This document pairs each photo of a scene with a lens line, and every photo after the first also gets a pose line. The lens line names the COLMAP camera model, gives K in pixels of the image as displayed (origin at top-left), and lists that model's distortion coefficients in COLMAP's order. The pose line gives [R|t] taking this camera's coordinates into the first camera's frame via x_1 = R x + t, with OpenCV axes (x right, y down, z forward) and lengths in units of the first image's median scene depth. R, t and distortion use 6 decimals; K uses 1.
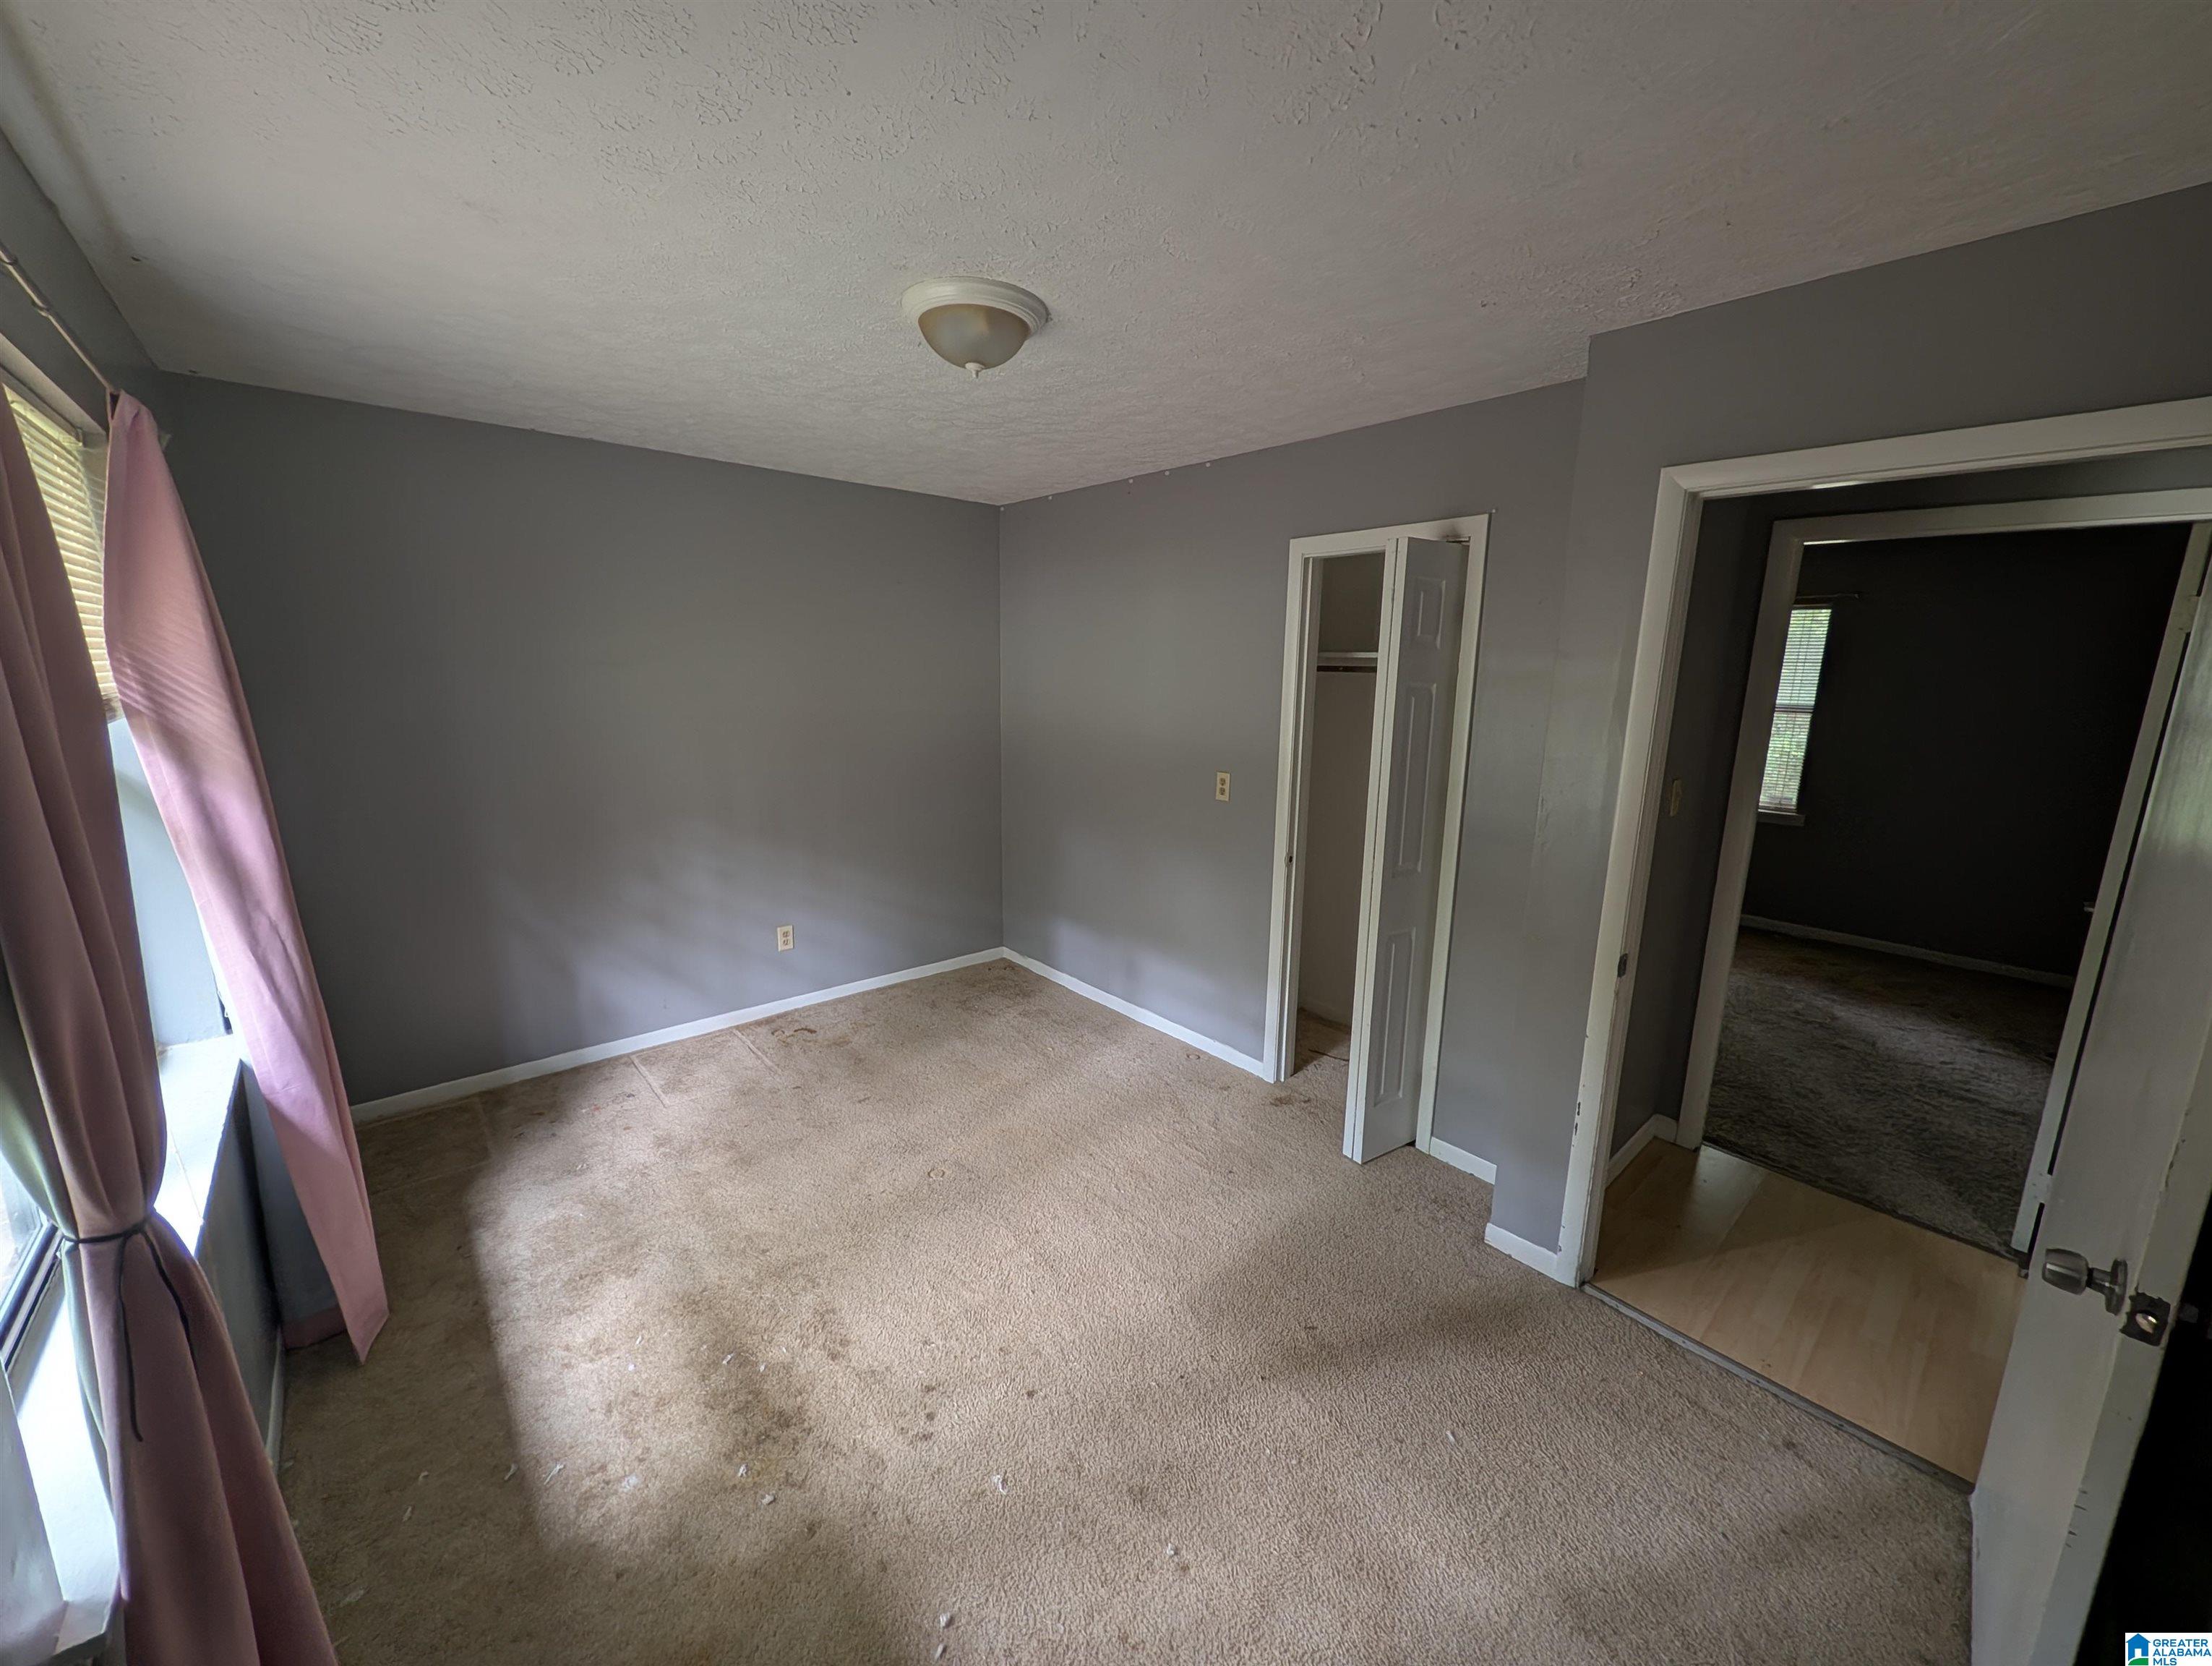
lens RADIAL K [[855.5, 0, 1106.0], [0, 855.5, 833.0], [0, 0, 1]] dist [-0.000487, -0.000052]
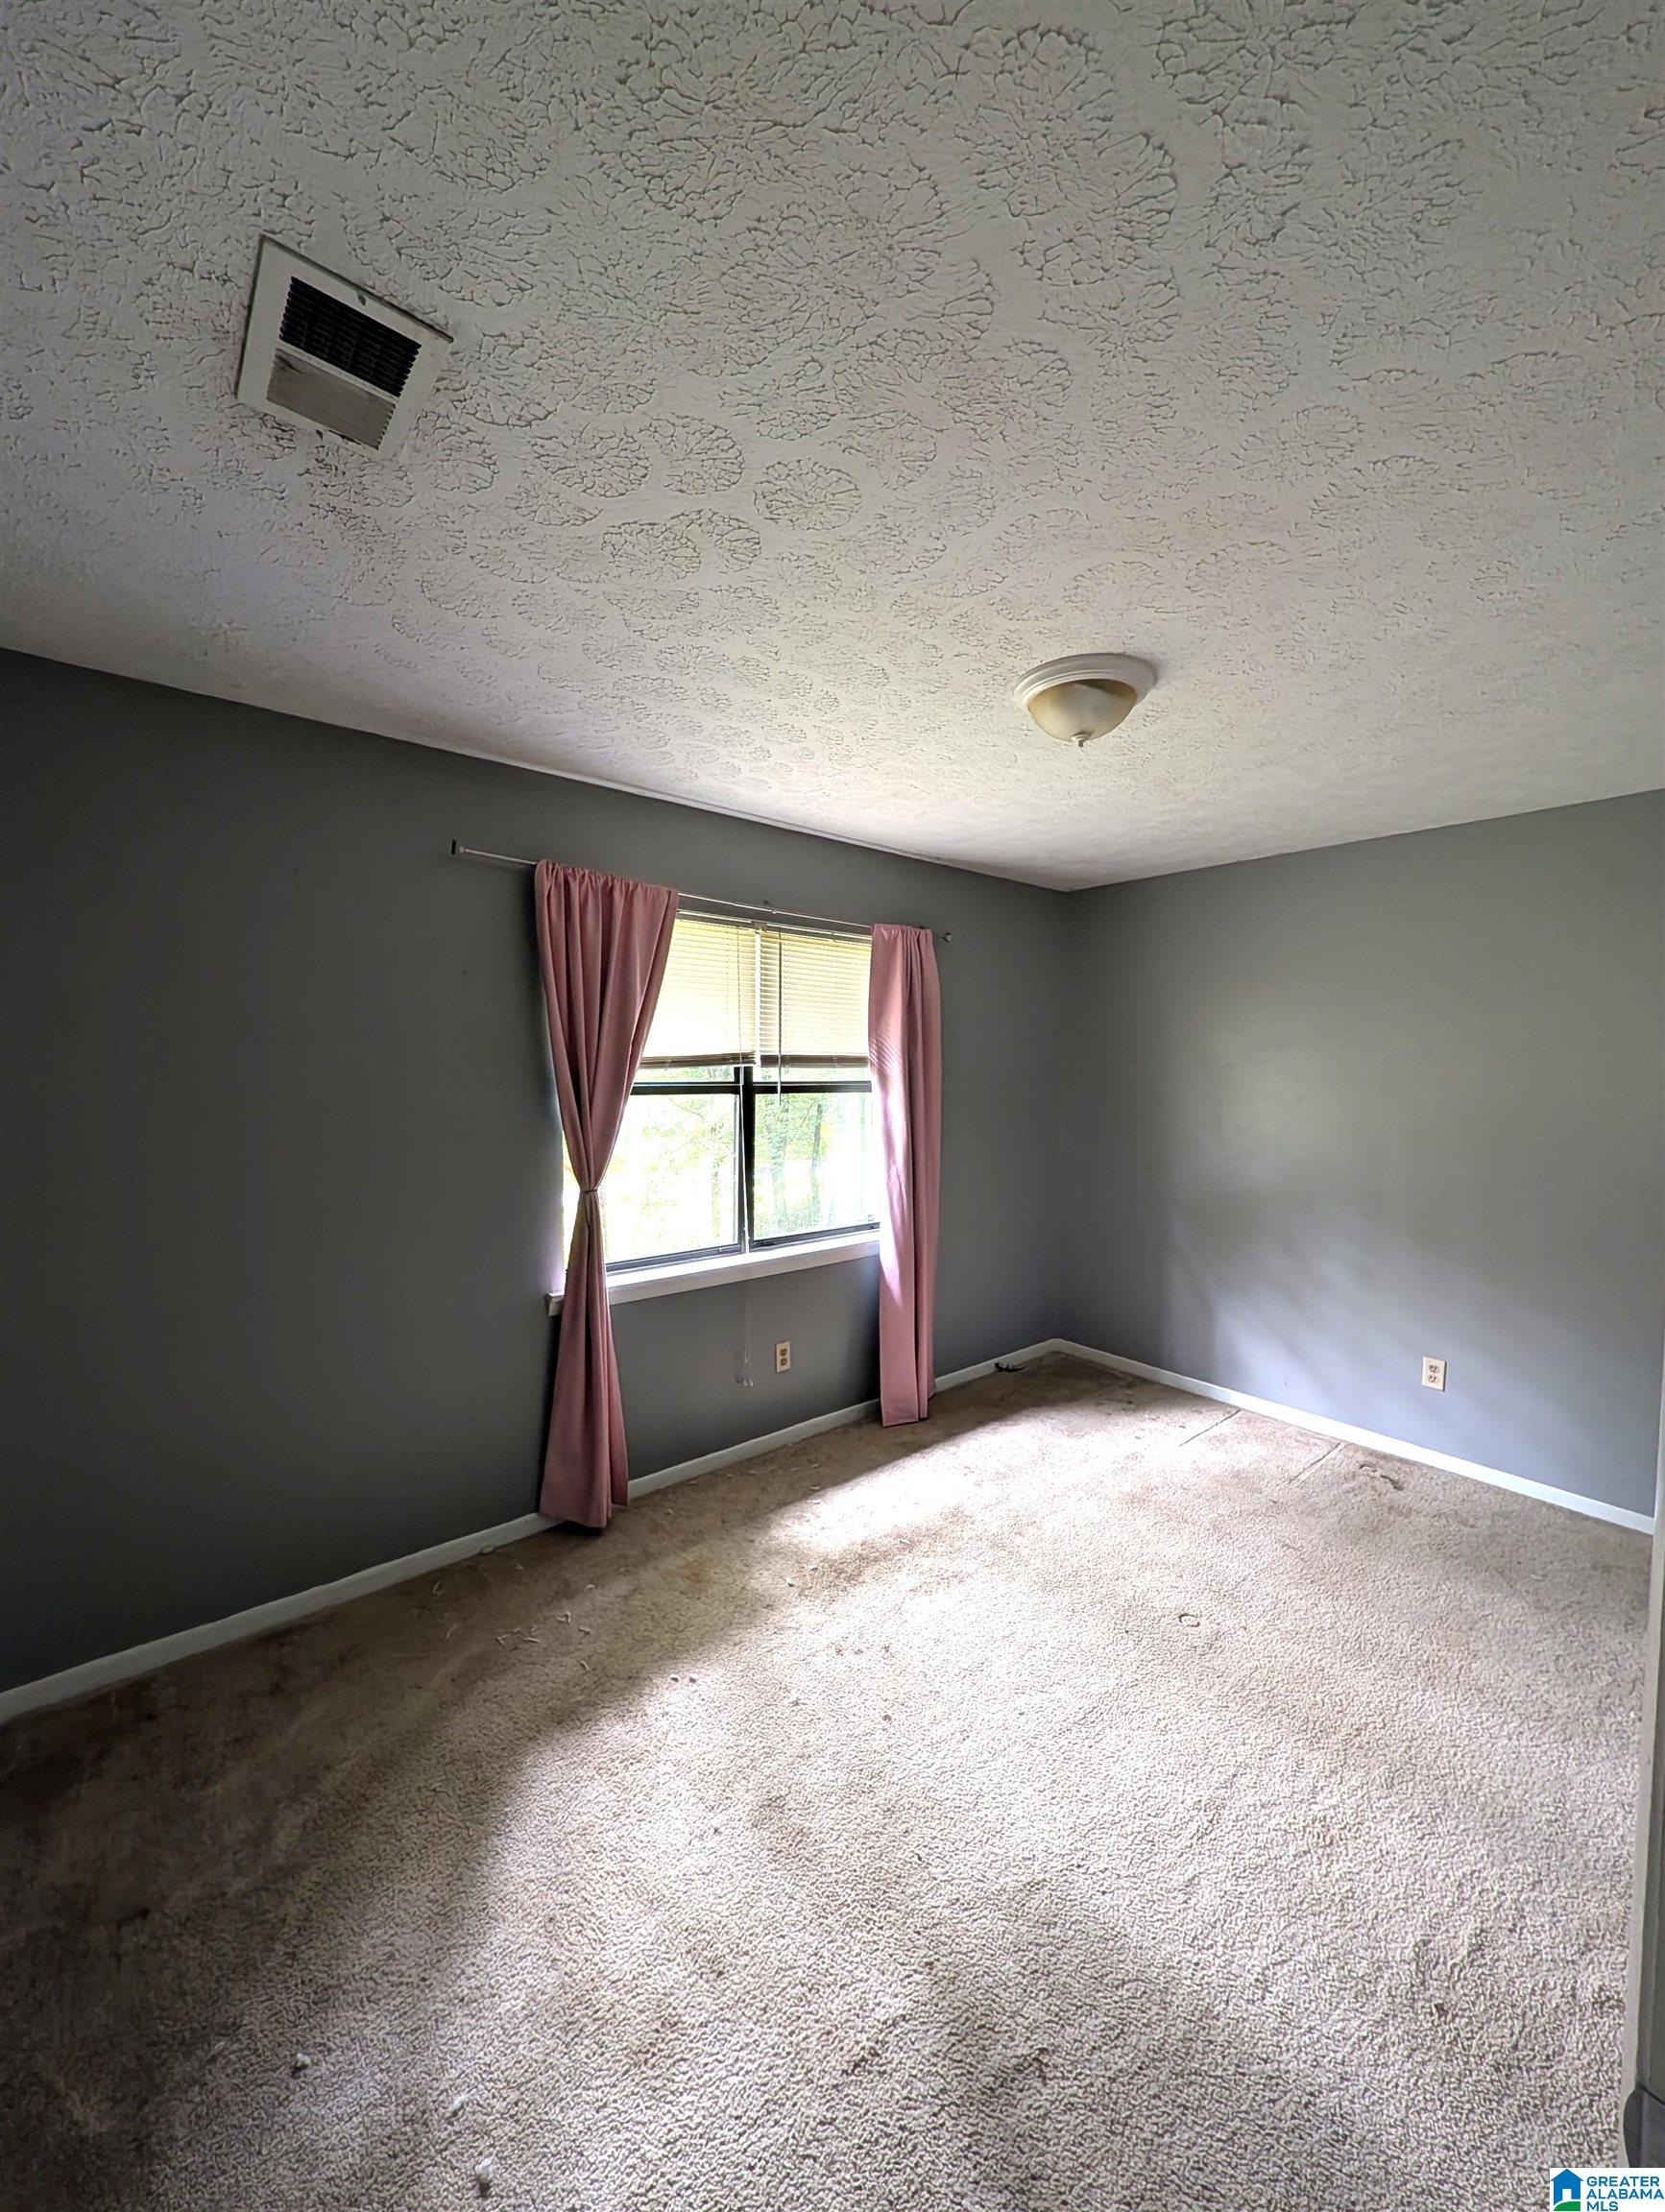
lens RADIAL K [[855.4, 0, 832.5], [0, 855.4, 1106.0], [0, 0, 1]] dist [-0.000487, -0.000052]
pose [[-0.031757, 0.034142, -0.998912, 0.512575], [-0.205280, 0.977888, 0.039950, -0.047637], [0.978188, 0.206326, -0.024046, 0.458341]]
